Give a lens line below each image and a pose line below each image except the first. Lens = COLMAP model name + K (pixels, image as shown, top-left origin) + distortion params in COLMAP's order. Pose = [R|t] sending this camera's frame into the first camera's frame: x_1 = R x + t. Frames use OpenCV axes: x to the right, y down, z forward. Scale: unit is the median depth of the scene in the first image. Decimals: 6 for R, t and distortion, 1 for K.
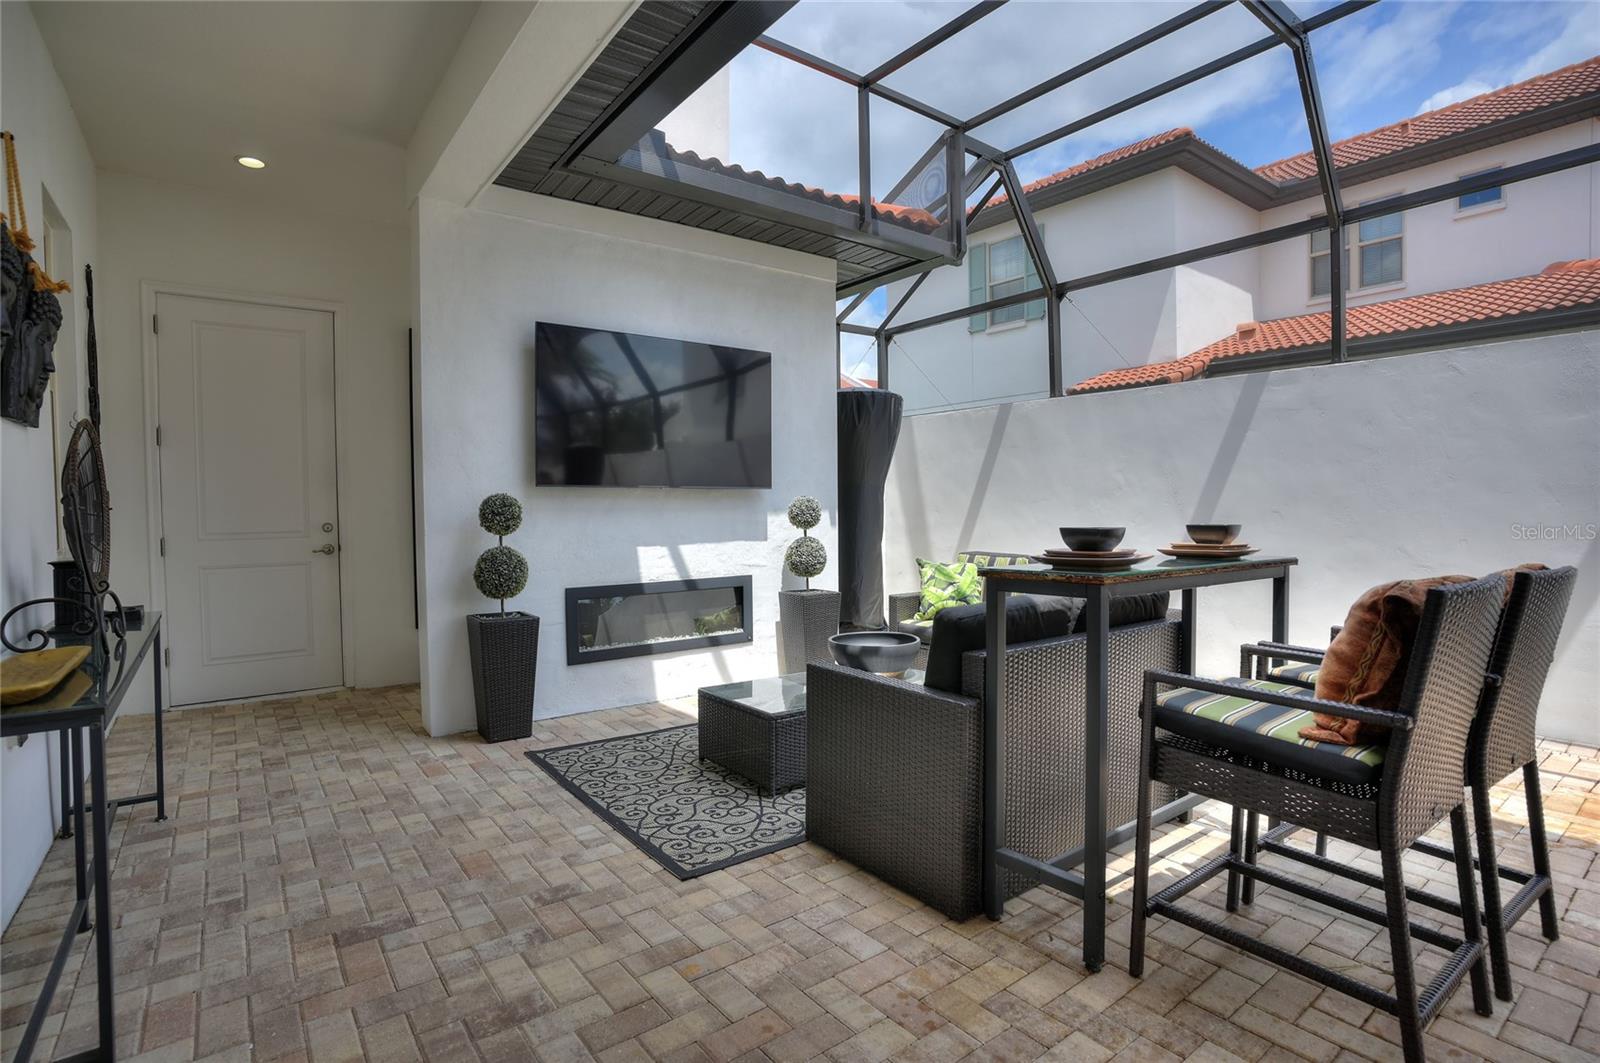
lens RADIAL K [[778.0, 0, 796.1], [0, 778.0, 532.5], [0, 0, 1]] dist [-0.037853, 0.004192]
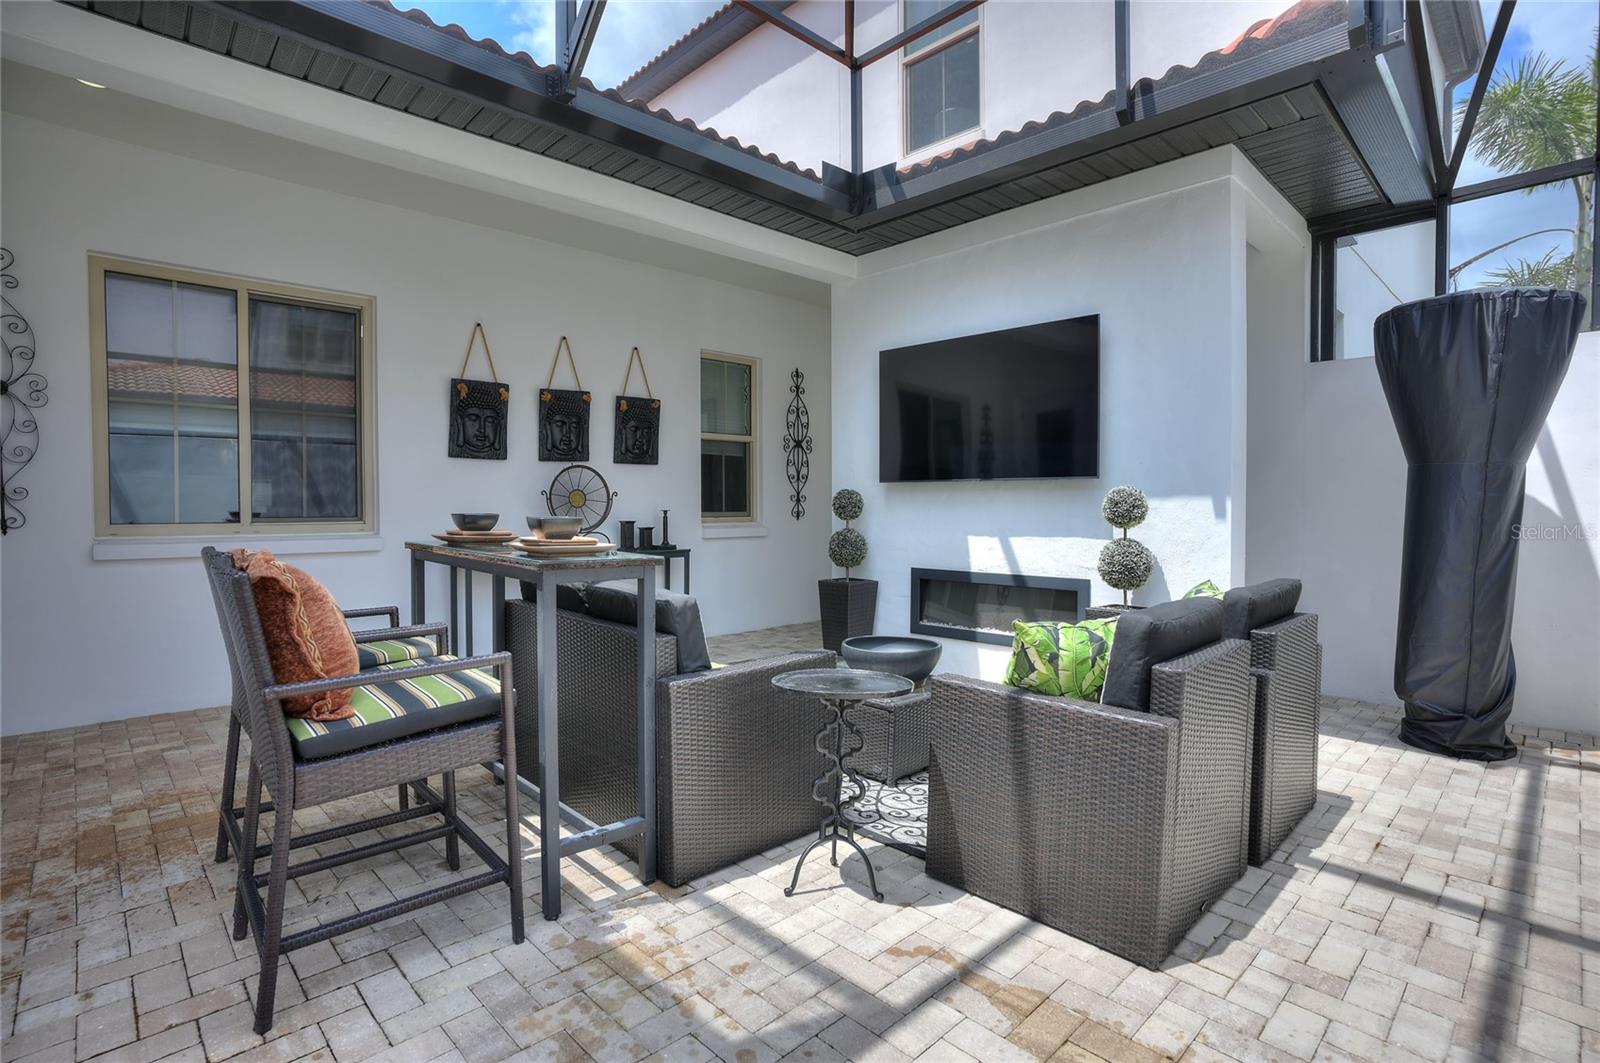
lens RADIAL K [[778.0, 0, 794.9], [0, 778.0, 526.2], [0, 0, 1]] dist [-0.037853, 0.004192]
pose [[0.125624, 0.032400, -0.991549, 0.806522], [-0.028427, 0.999174, 0.029047, -0.019861], [0.991671, 0.024538, 0.126441, 0.628449]]
